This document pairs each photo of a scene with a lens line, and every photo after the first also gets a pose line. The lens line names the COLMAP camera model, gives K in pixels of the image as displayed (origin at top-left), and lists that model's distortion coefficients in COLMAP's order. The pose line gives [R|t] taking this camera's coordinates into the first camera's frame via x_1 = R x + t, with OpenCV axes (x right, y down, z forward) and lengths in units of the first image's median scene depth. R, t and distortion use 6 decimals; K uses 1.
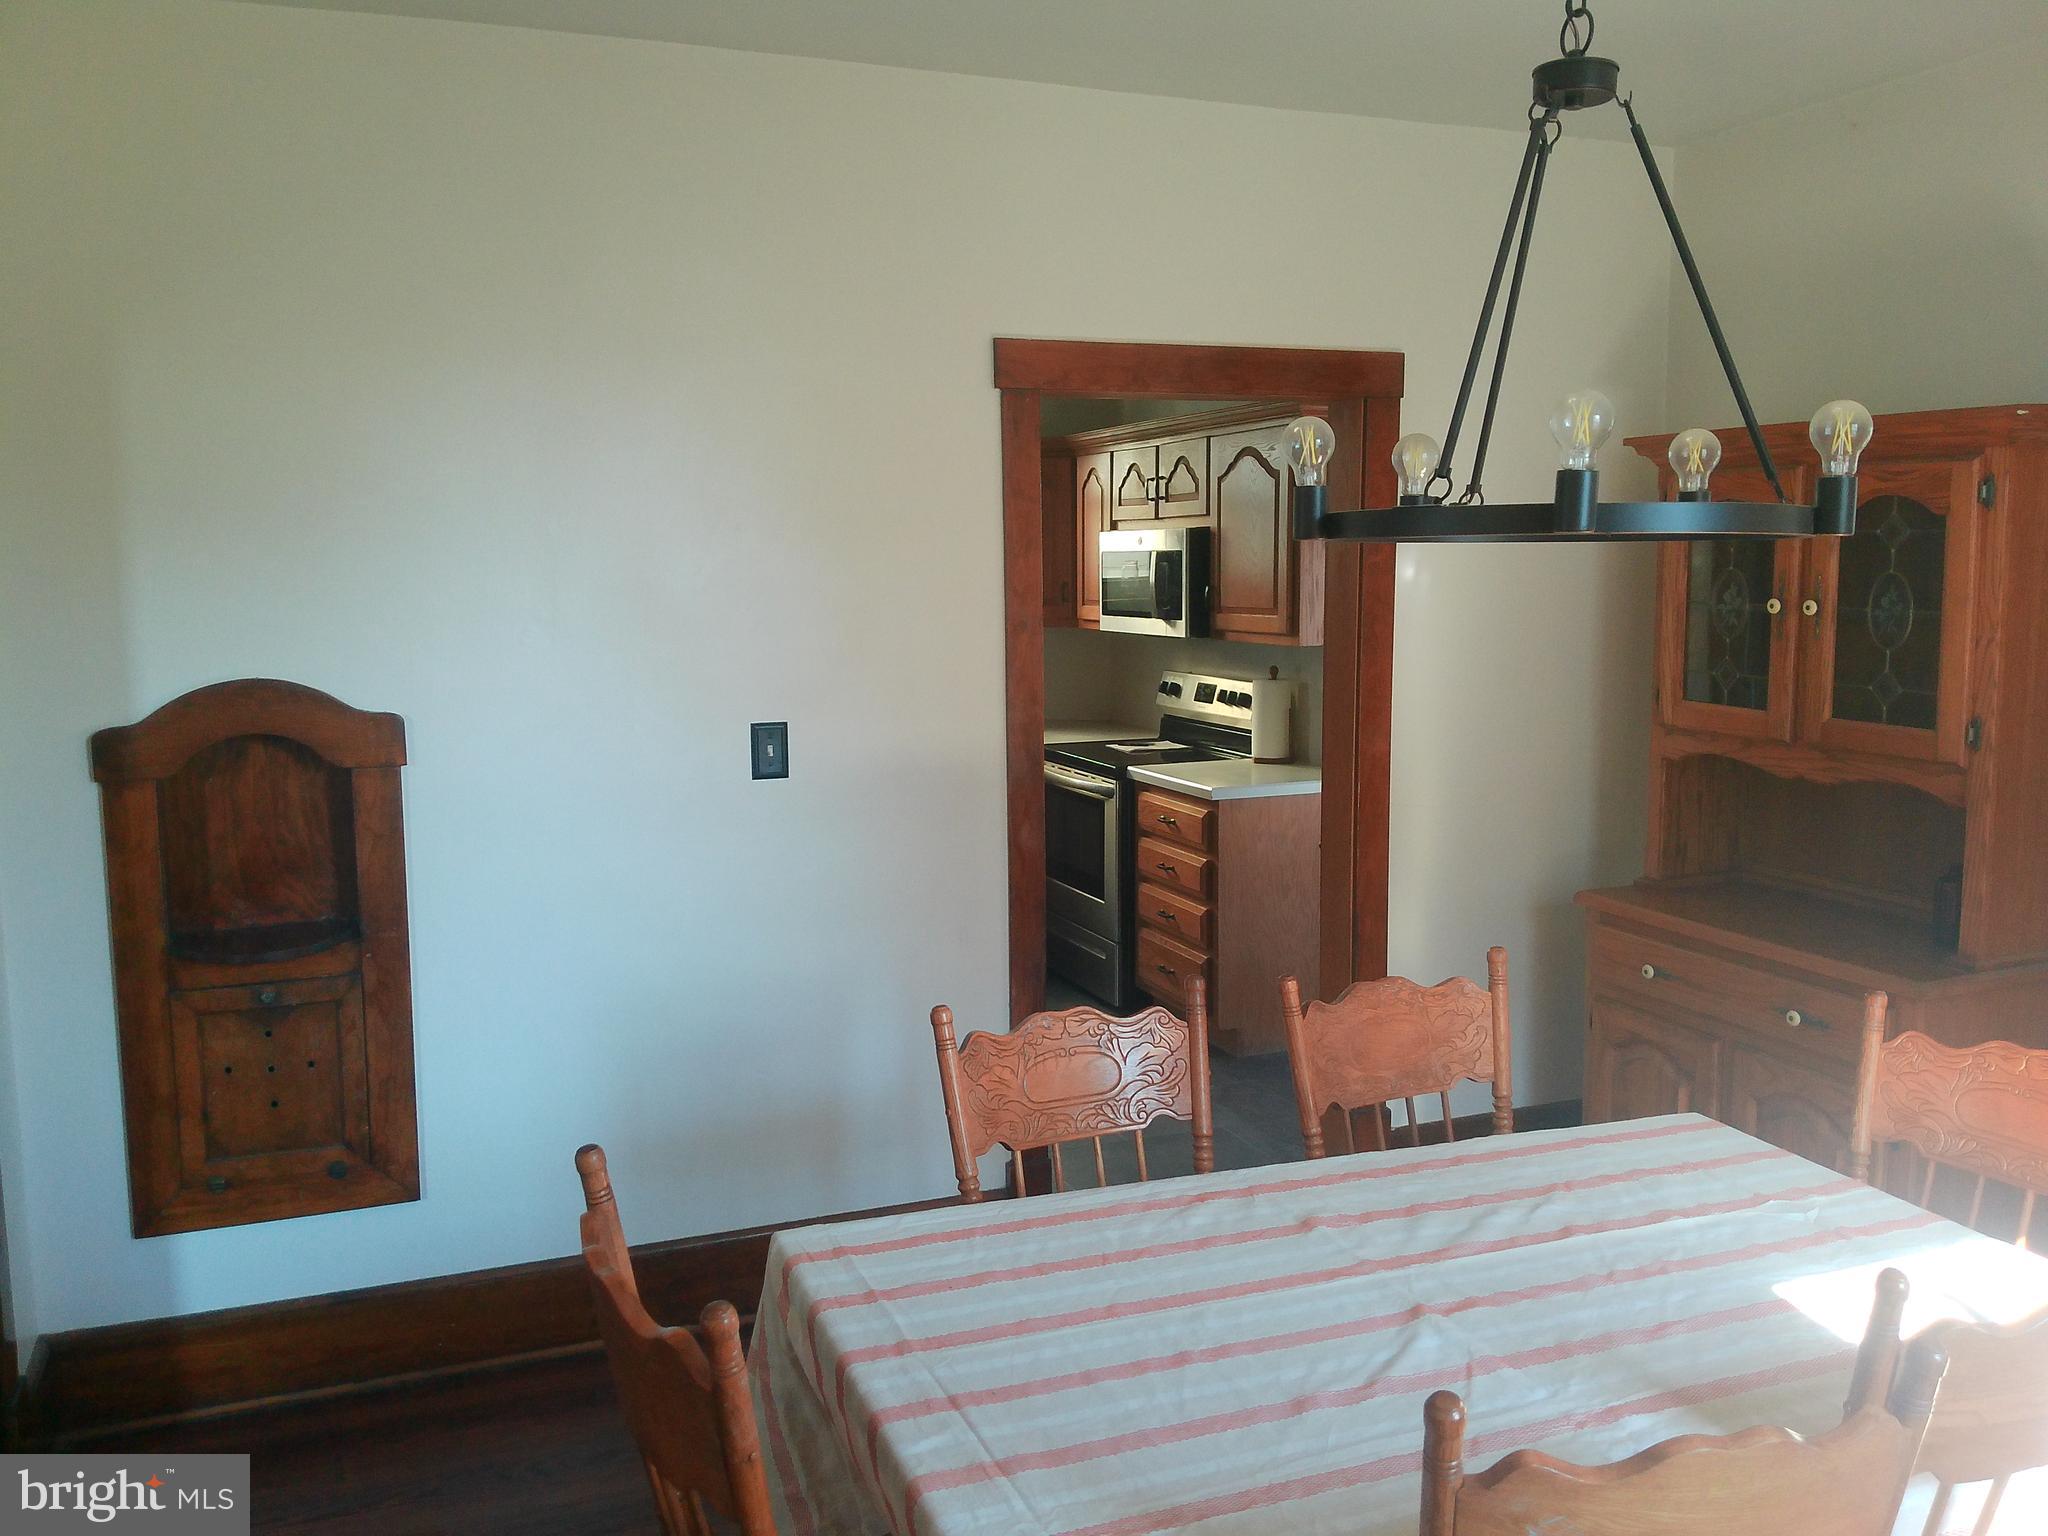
lens RADIAL K [[1676.7, 0, 1019.8], [0, 1676.7, 783.7], [0, 0, 1]] dist [0.074877, -0.145285]
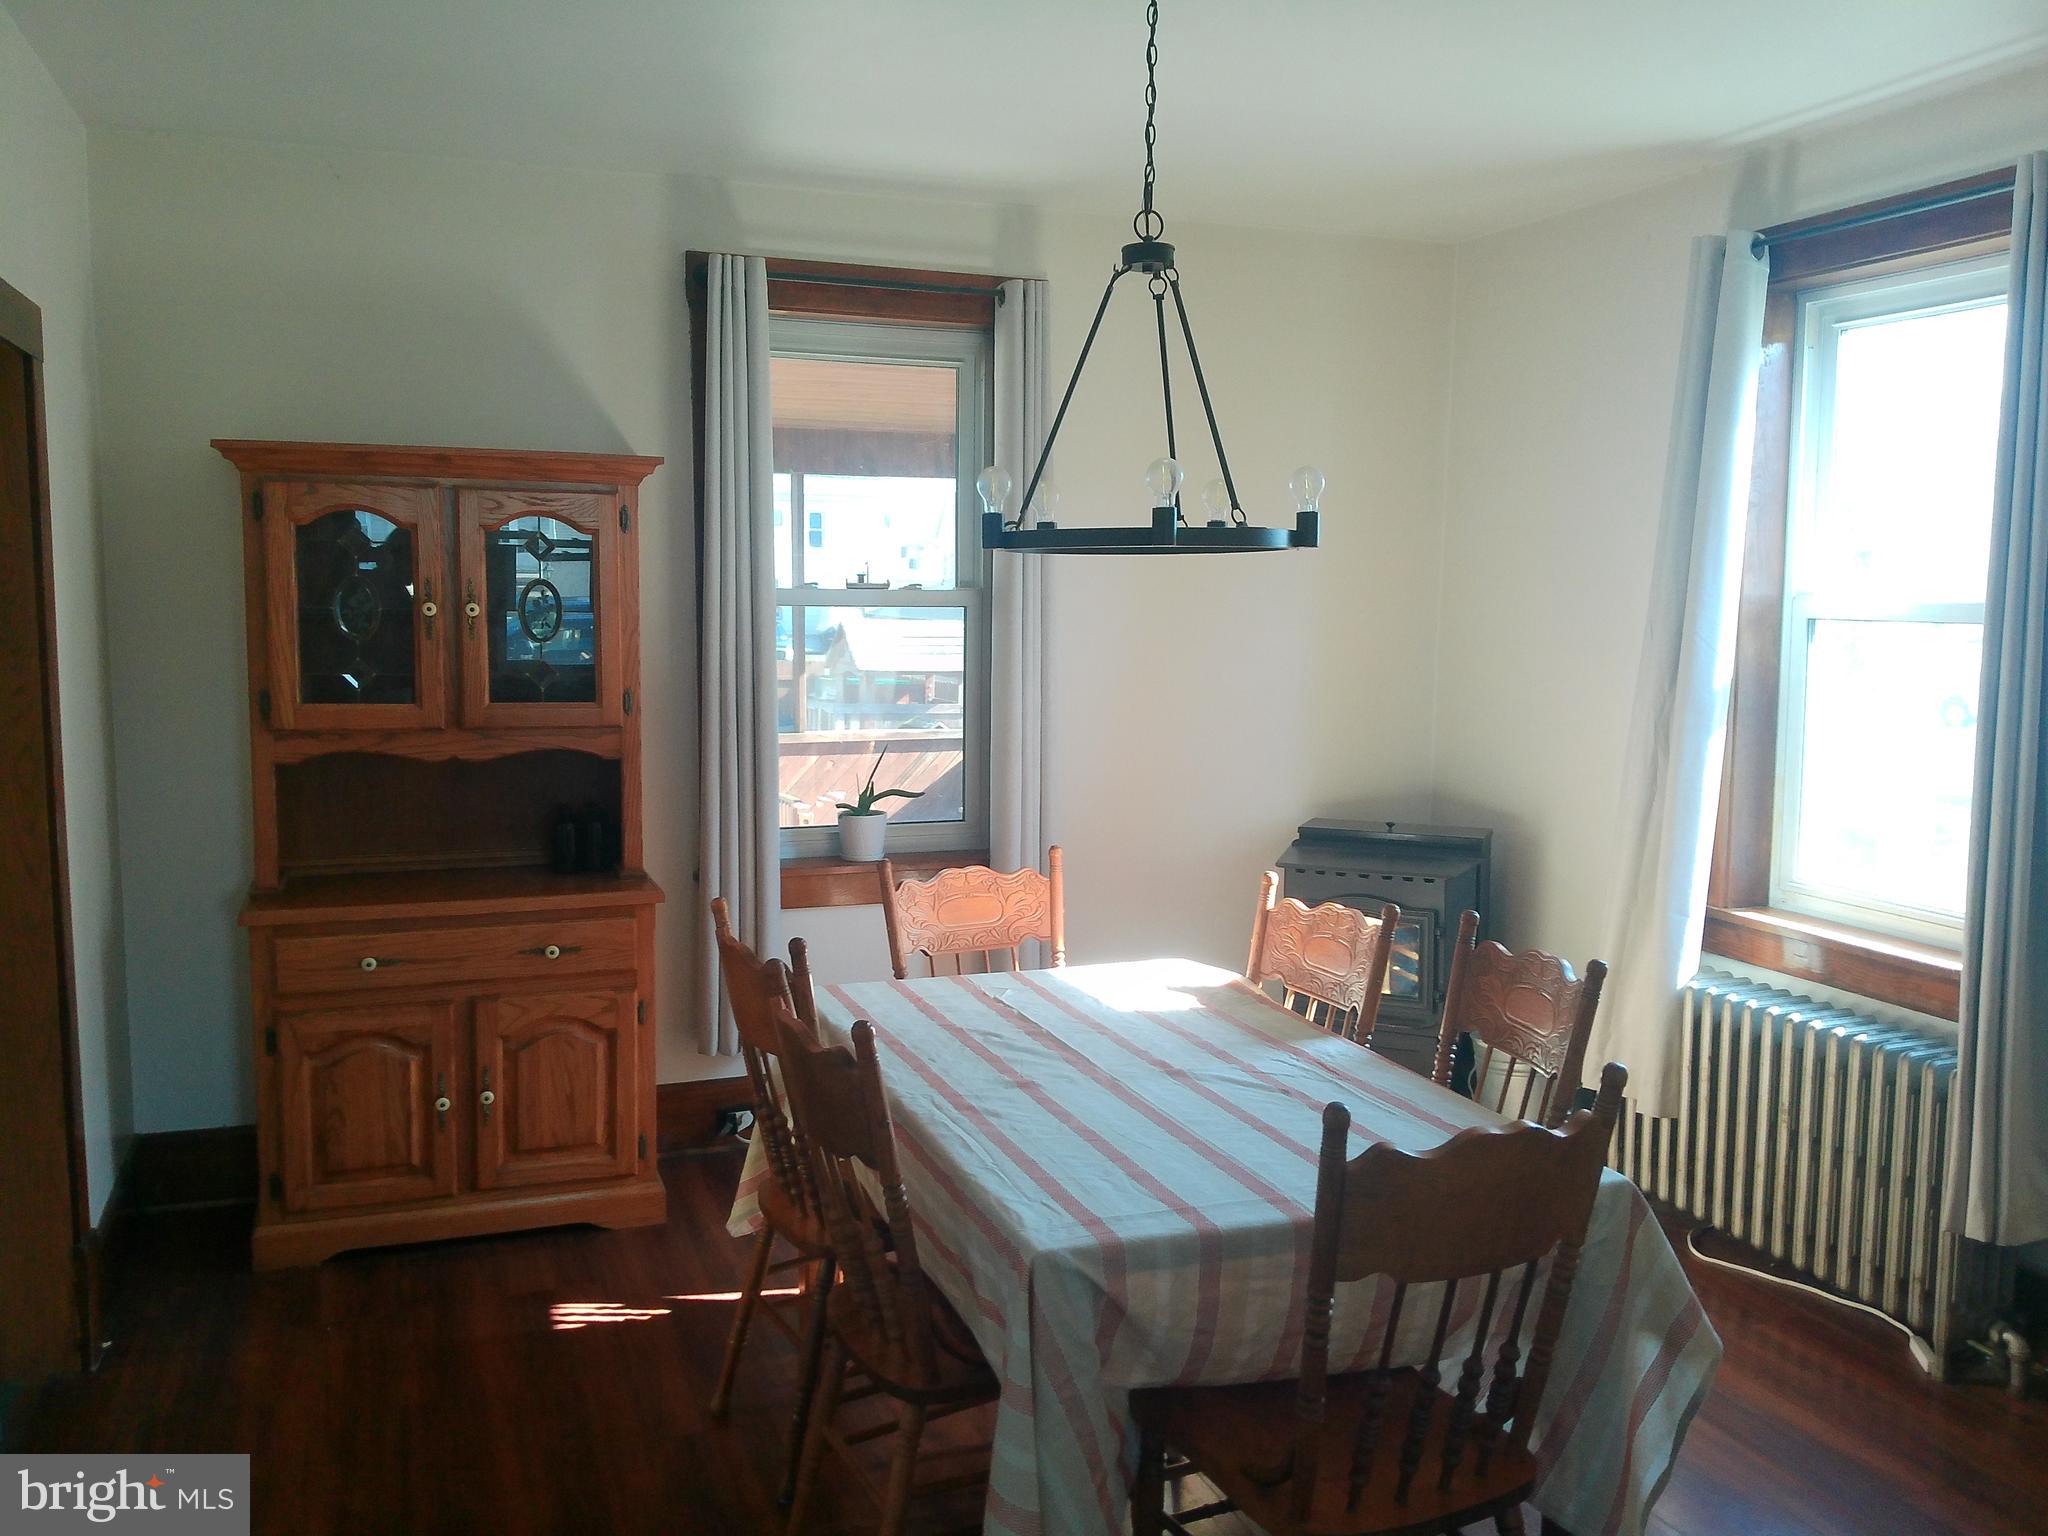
lens RADIAL K [[1676.7, 0, 1018.7], [0, 1676.7, 758.6], [0, 0, 1]] dist [0.074877, -0.145285]
pose [[0.012131, -0.098900, 0.995023, -0.848248], [0.127678, 0.987104, 0.096557, -0.082200], [-0.991741, 0.125872, 0.024602, 0.754580]]
